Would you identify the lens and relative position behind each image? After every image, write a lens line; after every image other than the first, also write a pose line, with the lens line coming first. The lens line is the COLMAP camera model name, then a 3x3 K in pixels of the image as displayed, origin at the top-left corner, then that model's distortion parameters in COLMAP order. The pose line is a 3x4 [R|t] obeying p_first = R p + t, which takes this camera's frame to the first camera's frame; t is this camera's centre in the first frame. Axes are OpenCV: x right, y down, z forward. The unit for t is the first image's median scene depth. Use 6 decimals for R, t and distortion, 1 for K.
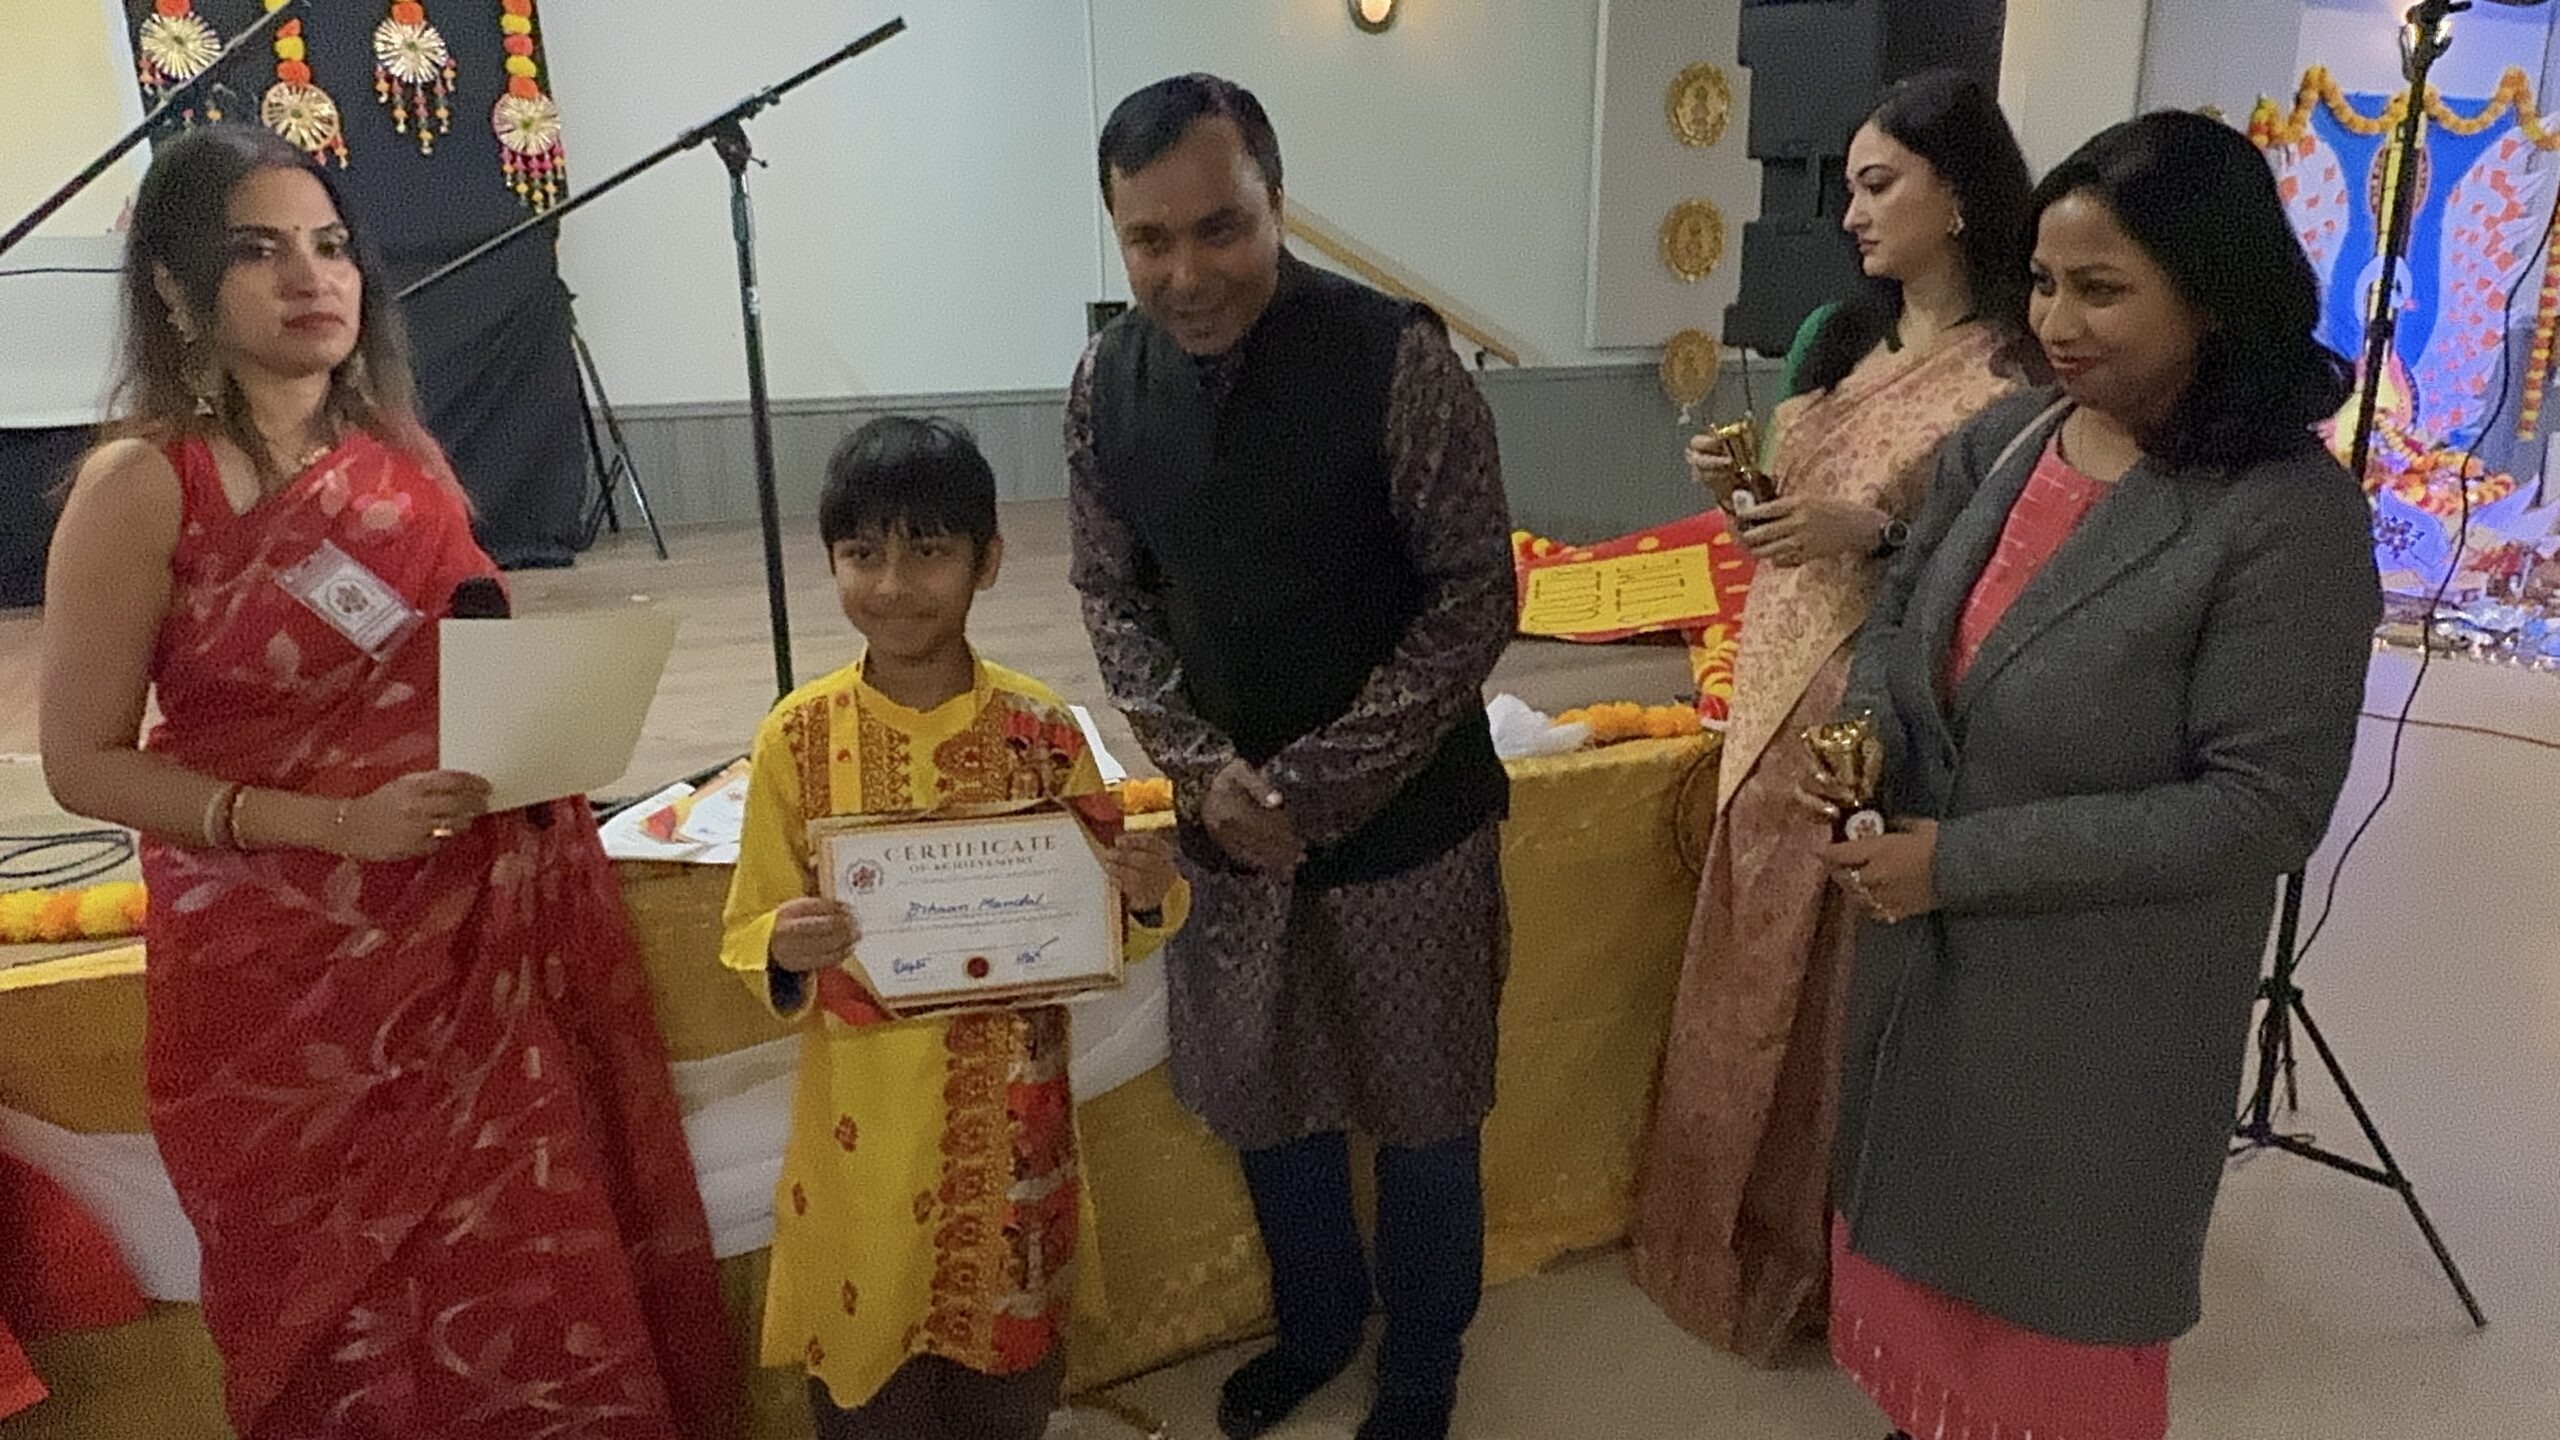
lens RADIAL K [[1706.6, 0, 1276.1], [0, 1706.6, 715.1], [0, 0, 1]] dist [-0.006474, 0.005134]
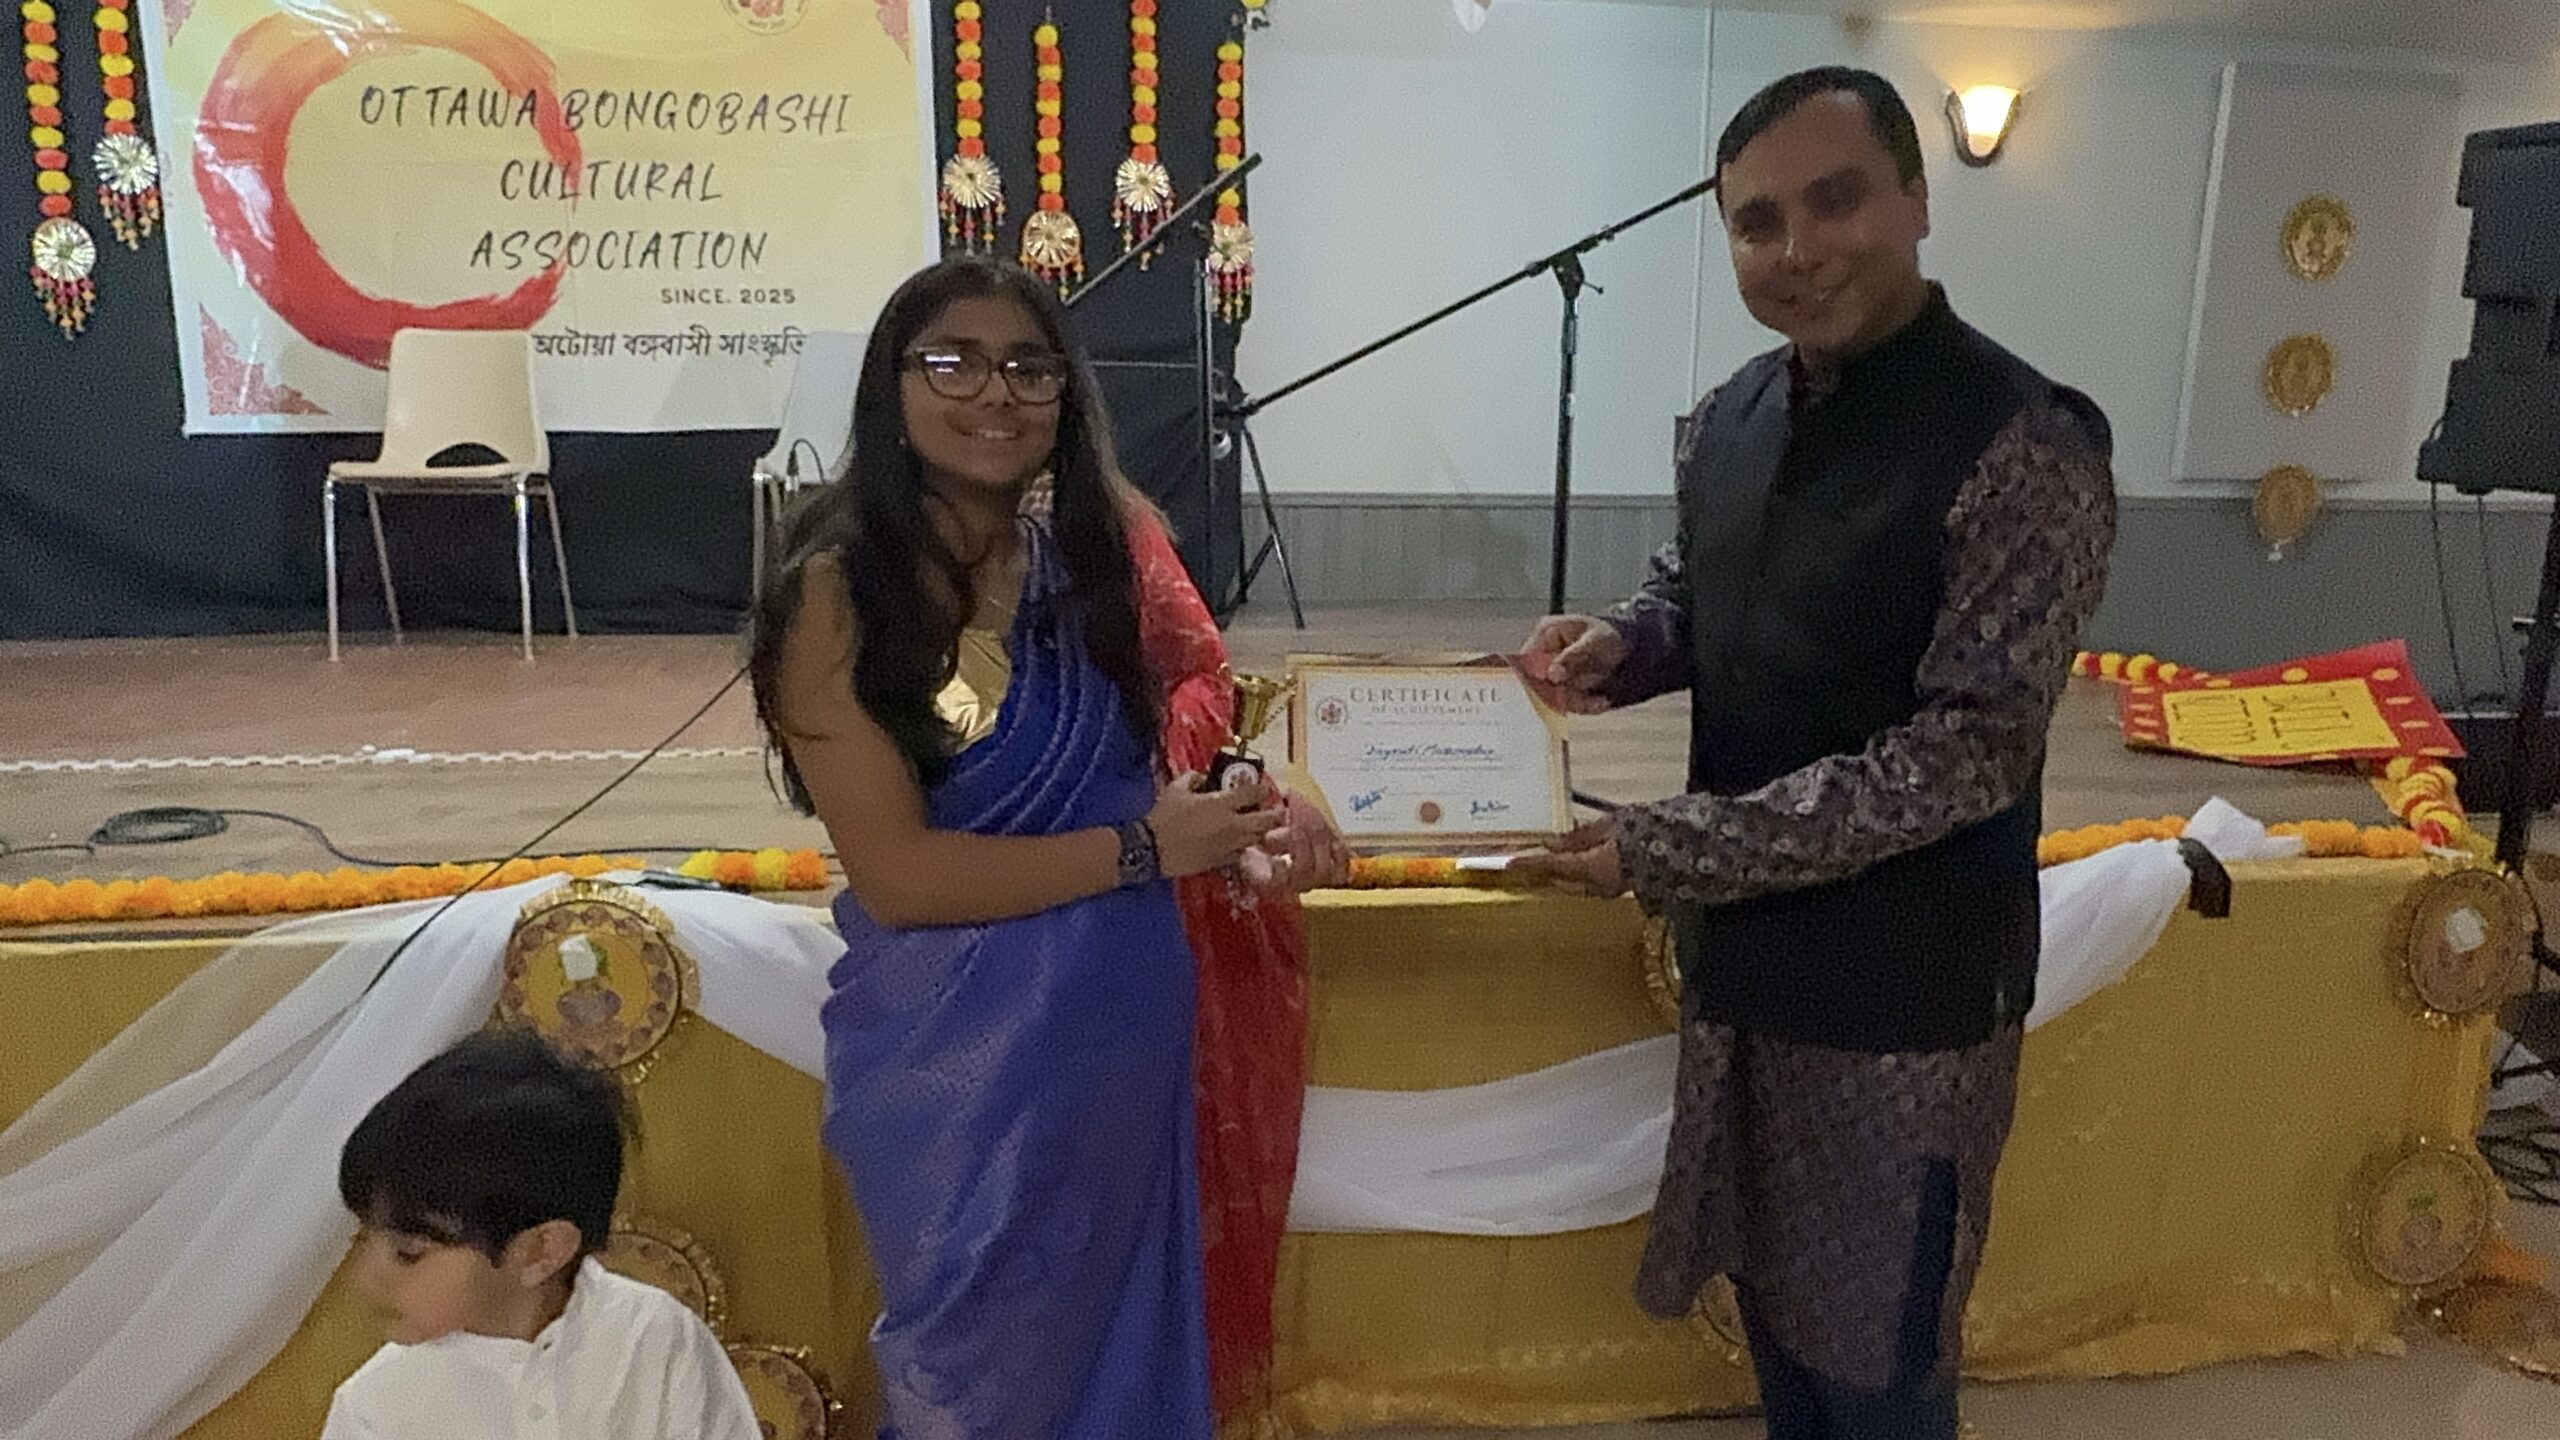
lens RADIAL K [[1706.6, 0, 1273.7], [0, 1706.6, 716.3], [0, 0, 1]] dist [-0.006474, 0.005134]
pose [[0.969467, 0.074759, -0.233547, -0.119326], [-0.089260, 0.994643, -0.052135, 0.026842], [0.228398, 0.071389, 0.970947, -0.092030]]
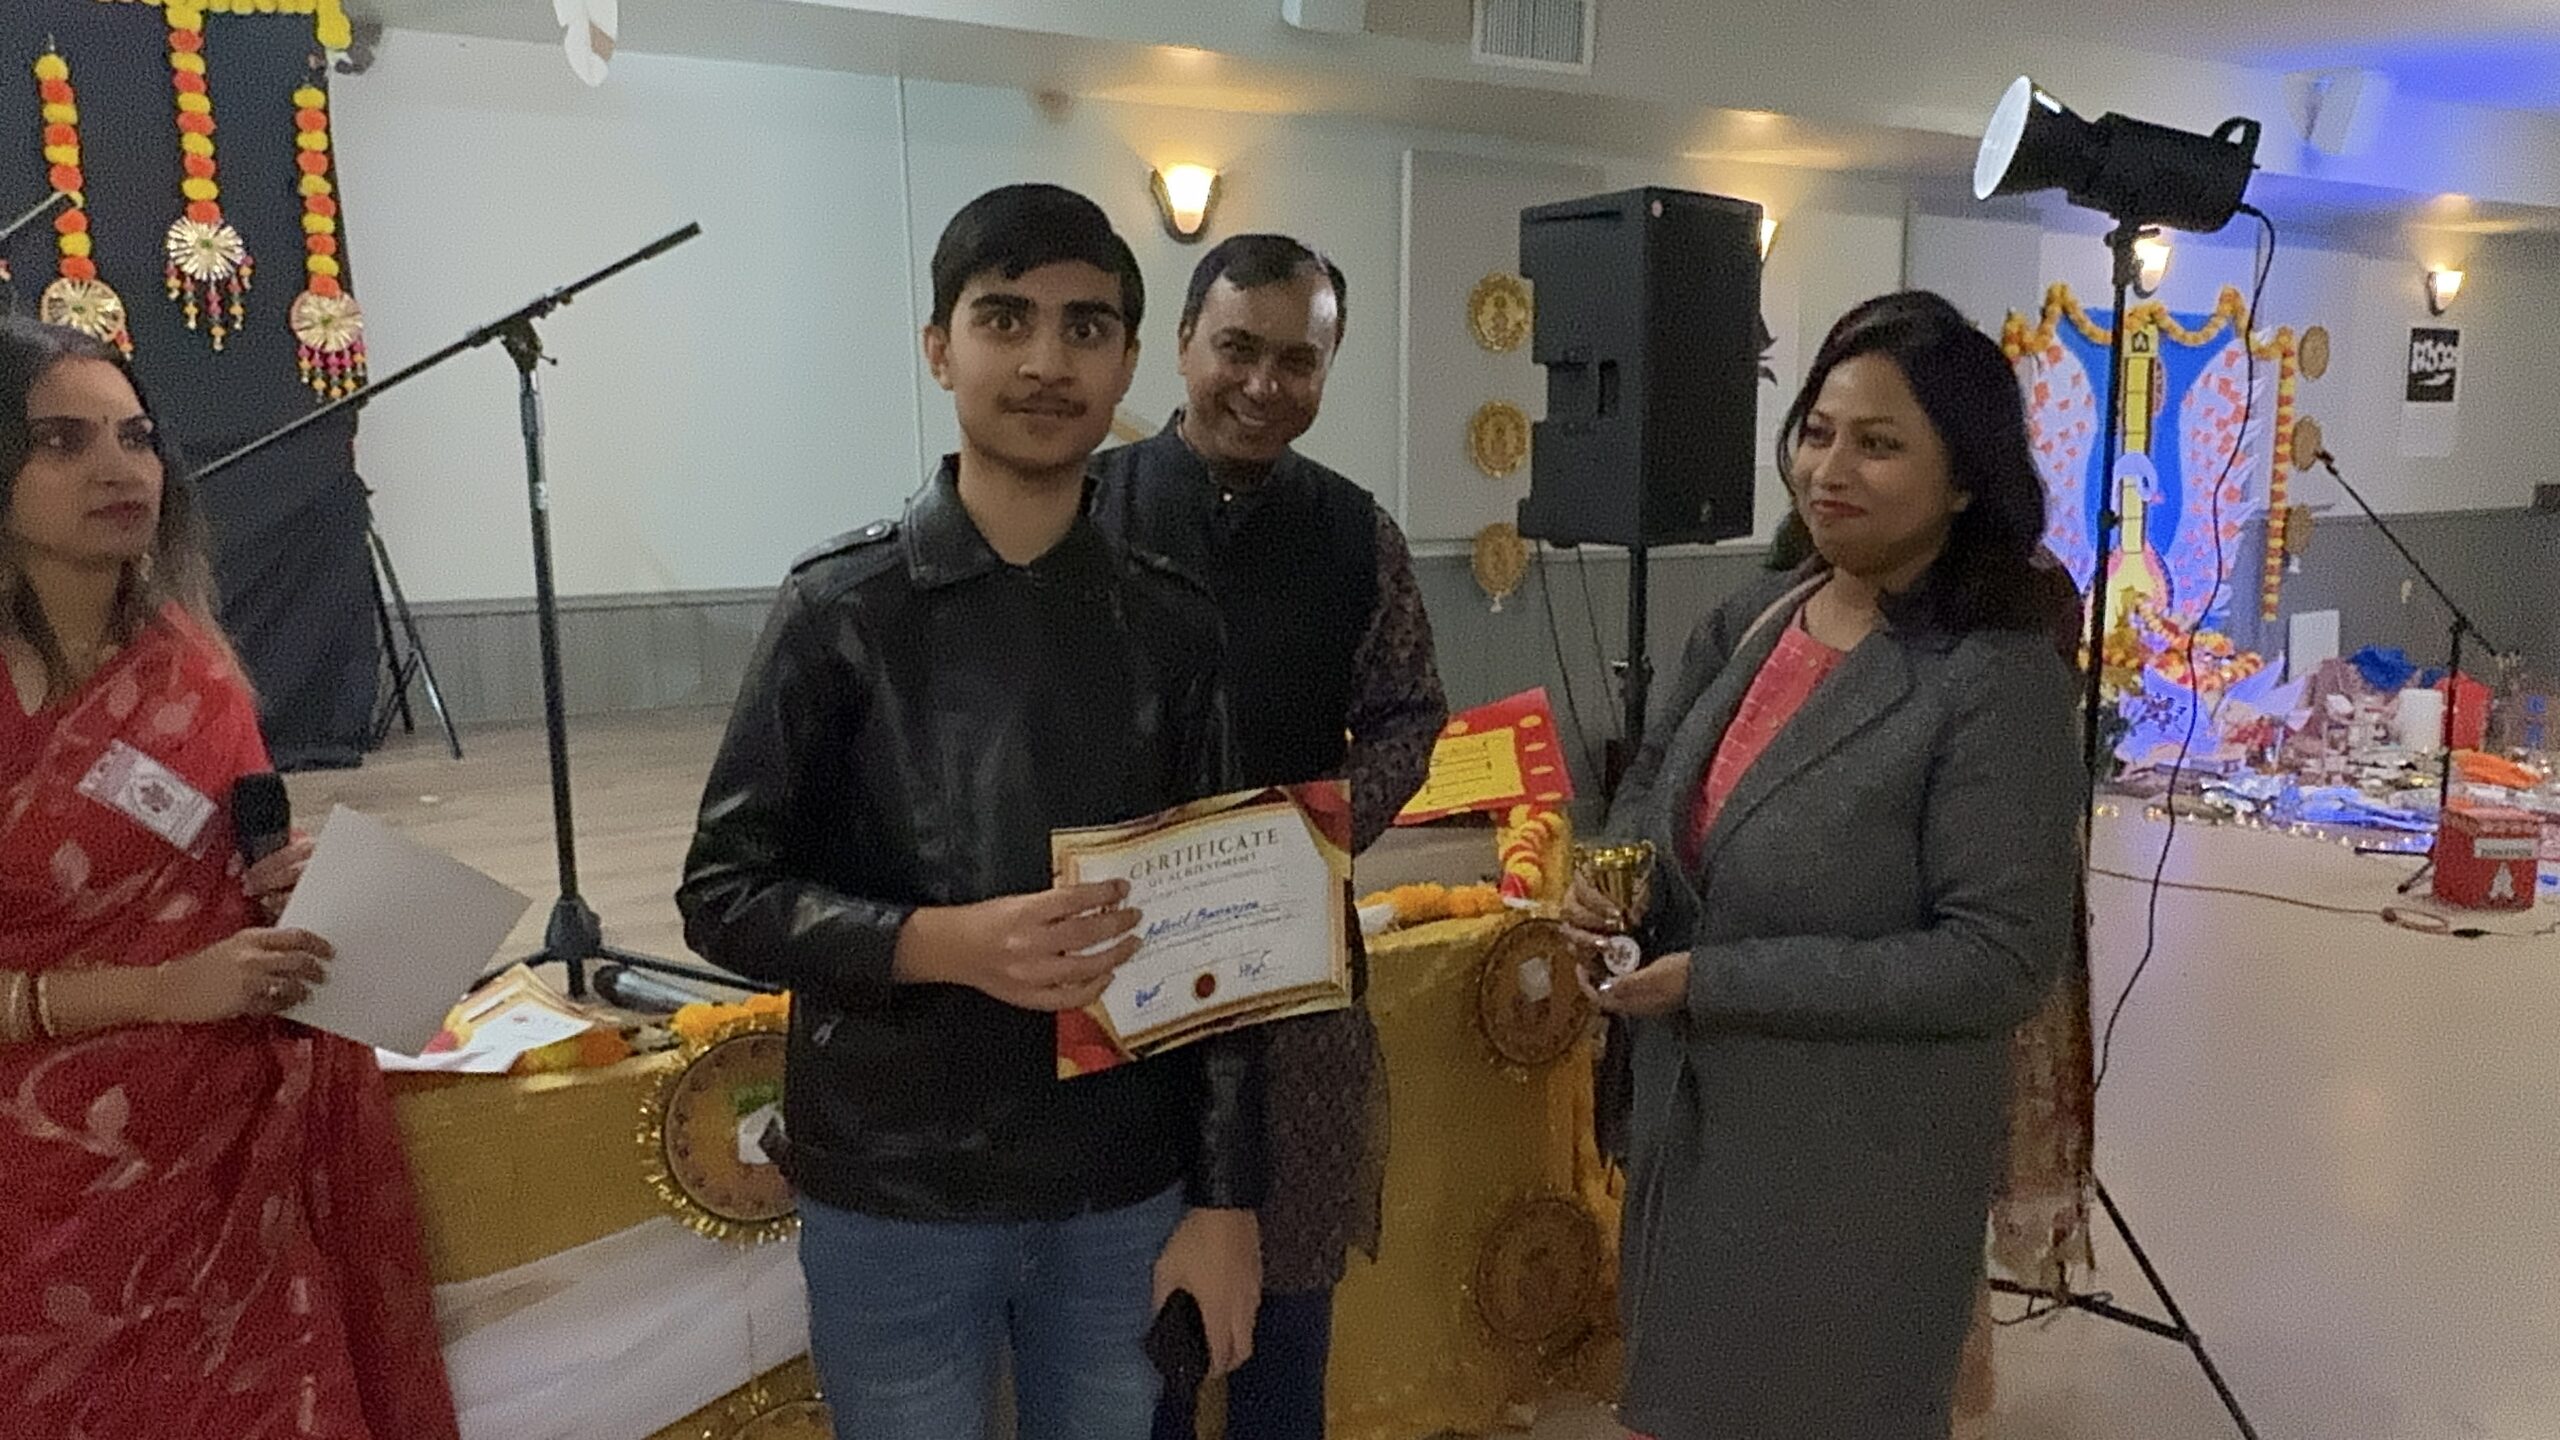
lens RADIAL K [[1706.6, 0, 1276.0], [0, 1706.6, 717.0], [0, 0, 1]] dist [-0.006474, 0.005134]
pose [[0.995535, -0.013260, 0.093462, 0.013719], [0.023428, 0.993815, -0.108552, 0.001489], [-0.091445, 0.110257, 0.989688, -0.003619]]
